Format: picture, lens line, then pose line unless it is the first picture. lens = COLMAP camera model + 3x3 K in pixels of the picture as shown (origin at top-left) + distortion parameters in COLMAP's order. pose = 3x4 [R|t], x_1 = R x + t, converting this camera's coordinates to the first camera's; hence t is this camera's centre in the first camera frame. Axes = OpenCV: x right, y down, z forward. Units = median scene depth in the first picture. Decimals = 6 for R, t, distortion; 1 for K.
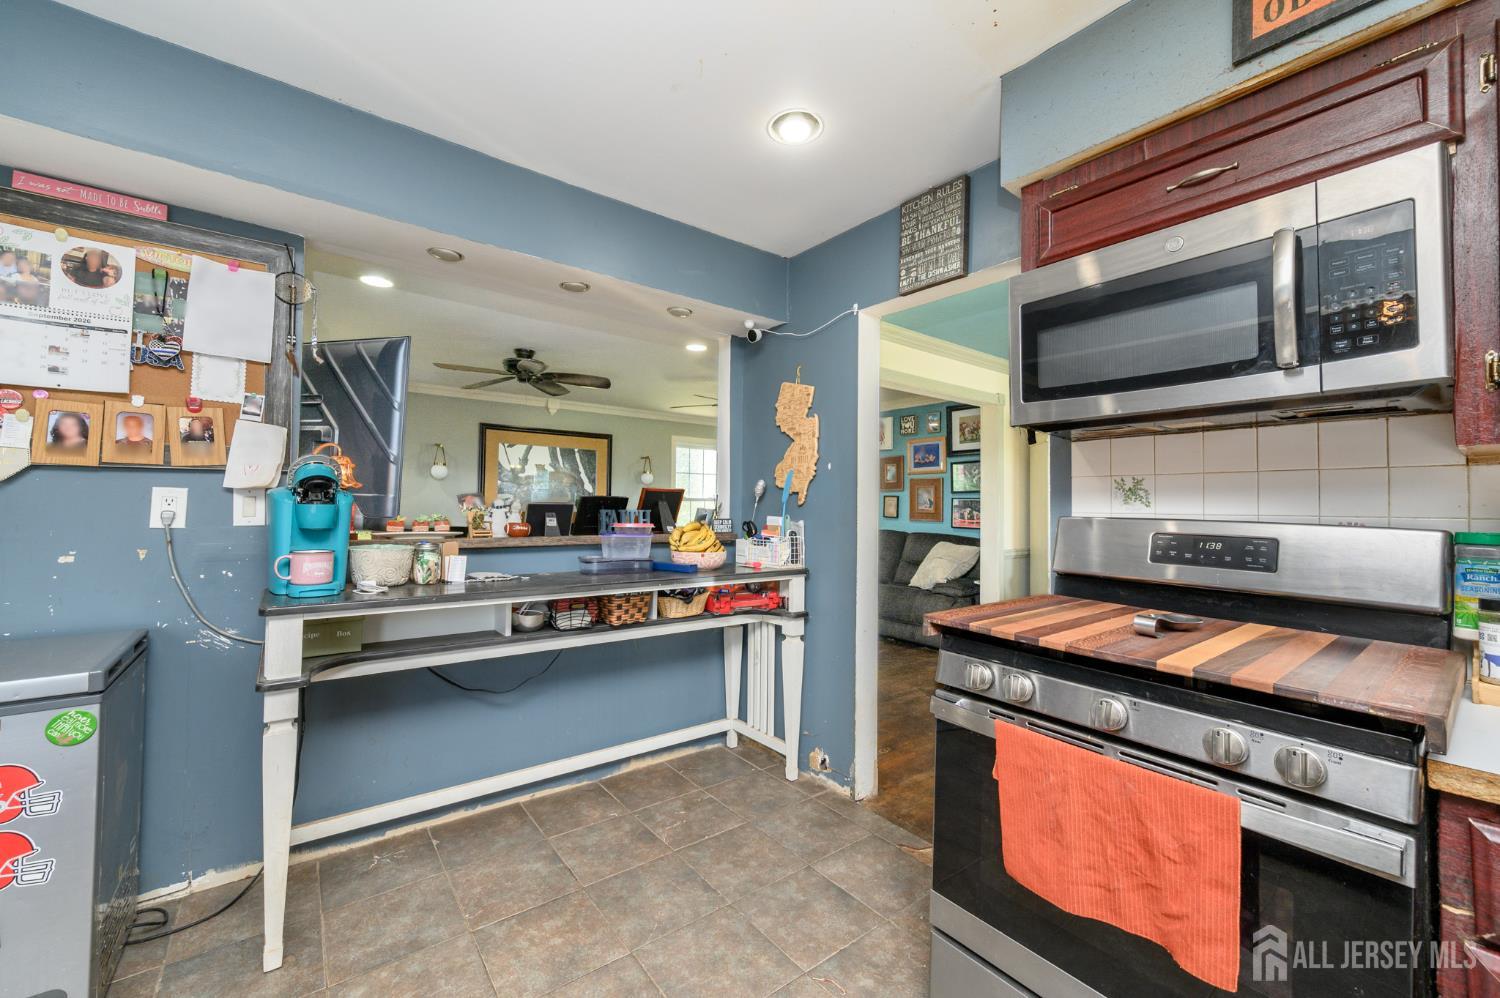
lens RADIAL K [[589.2, 0, 736.2], [0, 589.2, 489.9], [0, 0, 1]] dist [-0.000689, -0.000187]
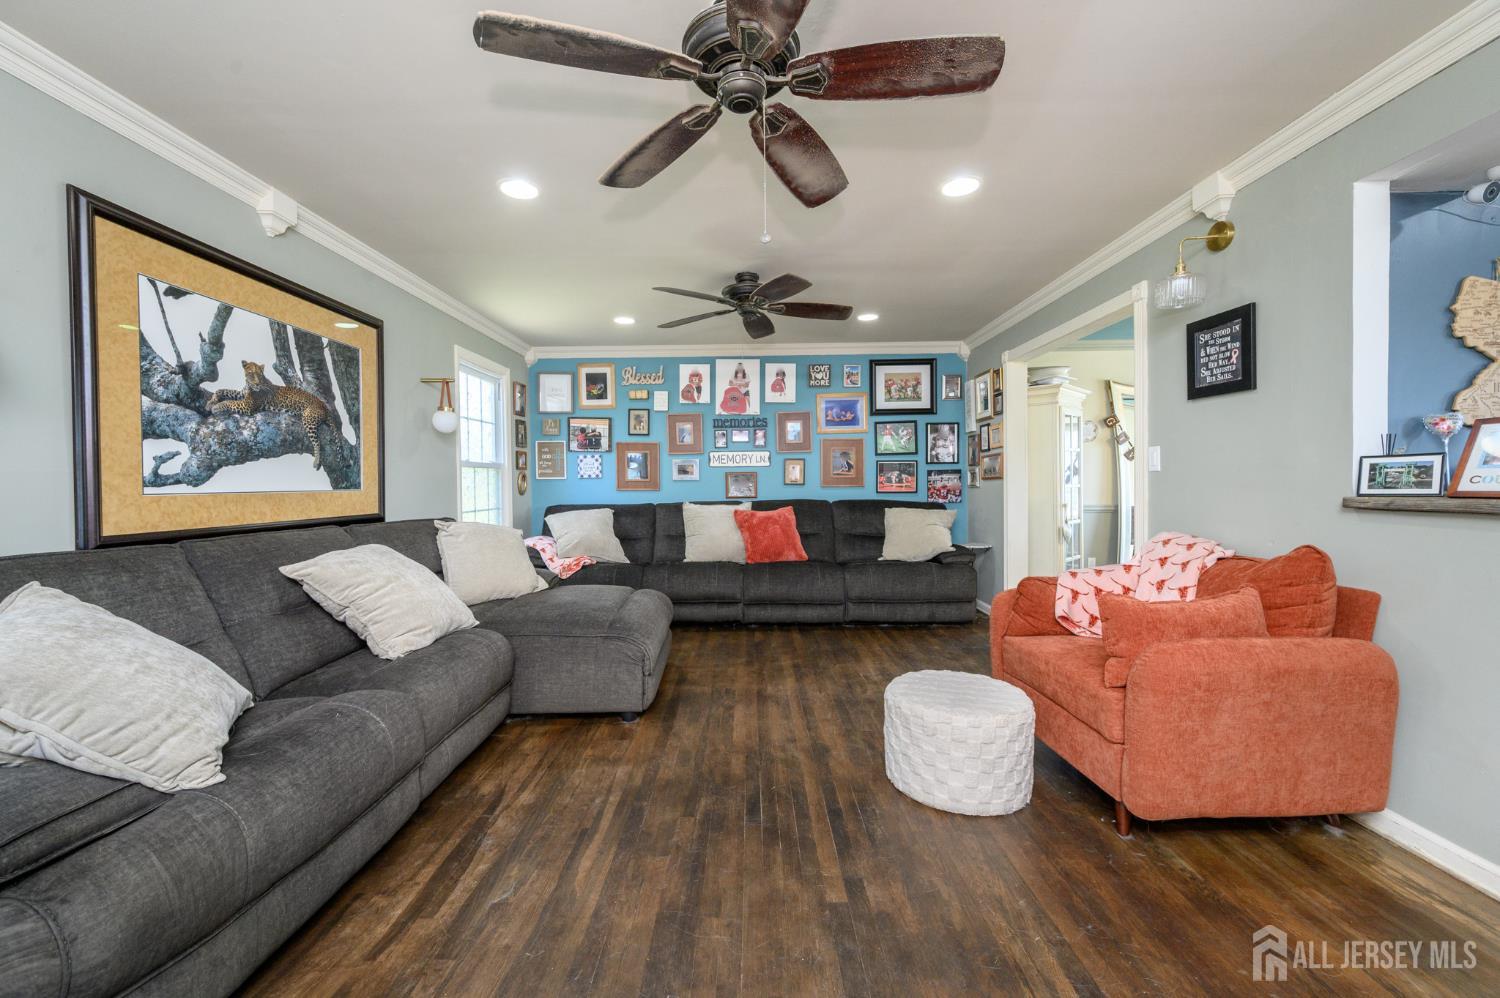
lens RADIAL K [[589.2, 0, 737.1], [0, 589.2, 495.0], [0, 0, 1]] dist [-0.000689, -0.000187]
pose [[0.616763, -0.037250, 0.786267, -1.027918], [-0.001930, 0.998805, 0.048833, 0.048201], [-0.787146, -0.031636, 0.615955, 1.241548]]
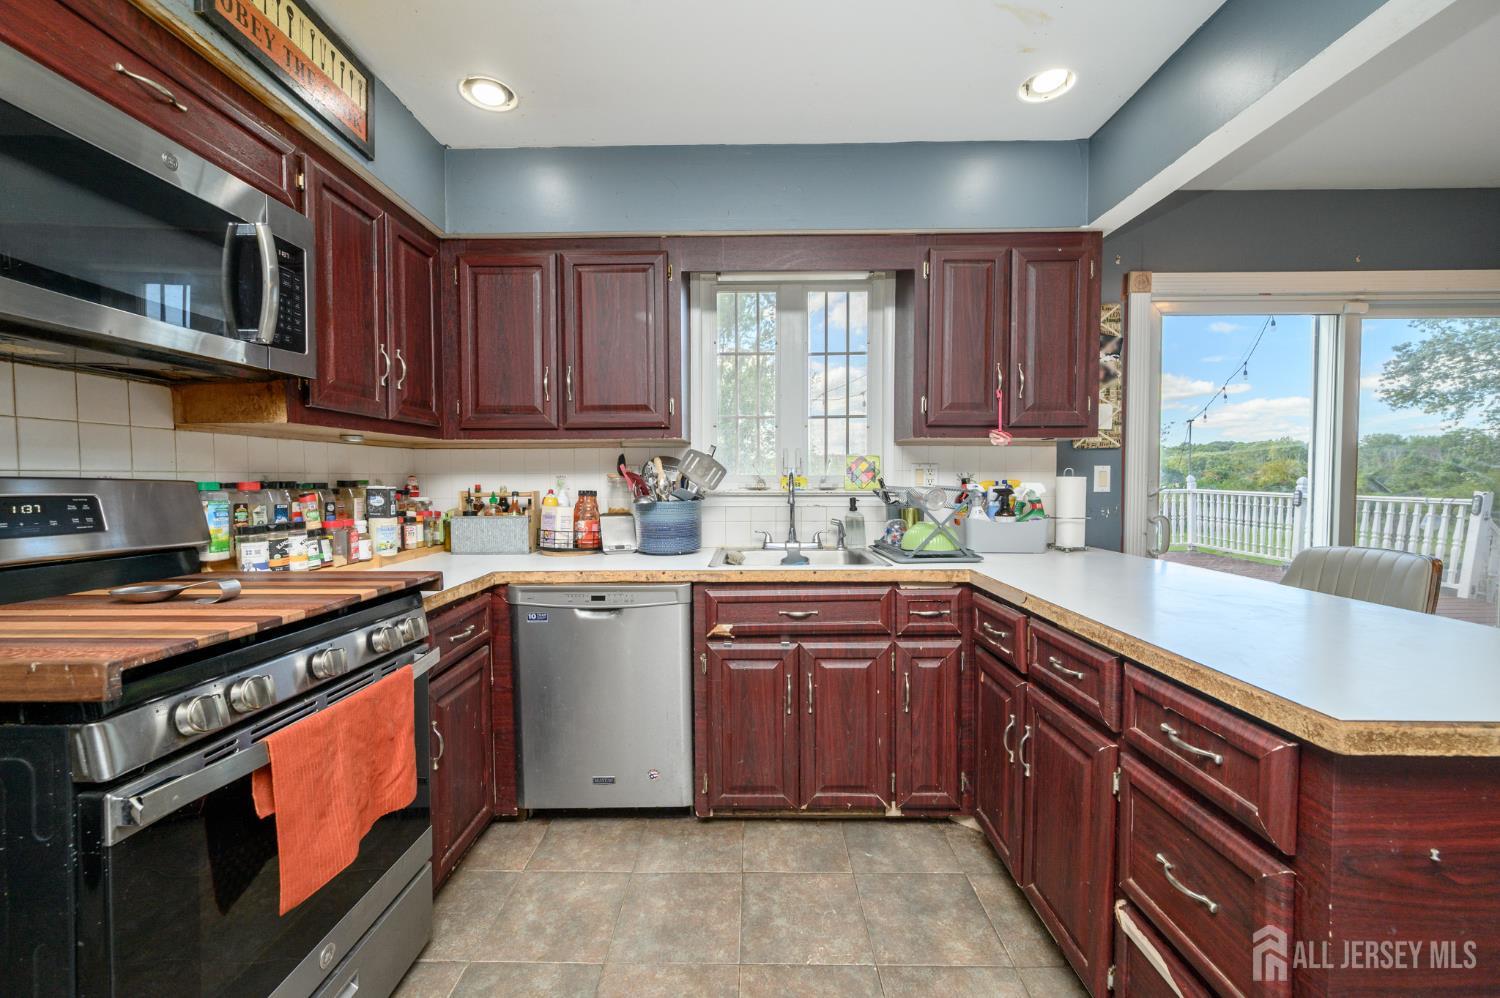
lens RADIAL K [[589.2, 0, 748.0], [0, 589.2, 489.6], [0, 0, 1]] dist [-0.000689, -0.000187]
pose [[-0.787056, -0.026511, 0.616312, -0.216535], [-0.026992, 0.999599, 0.008528, 0.017546], [-0.616291, -0.009924, -0.787456, 0.507629]]
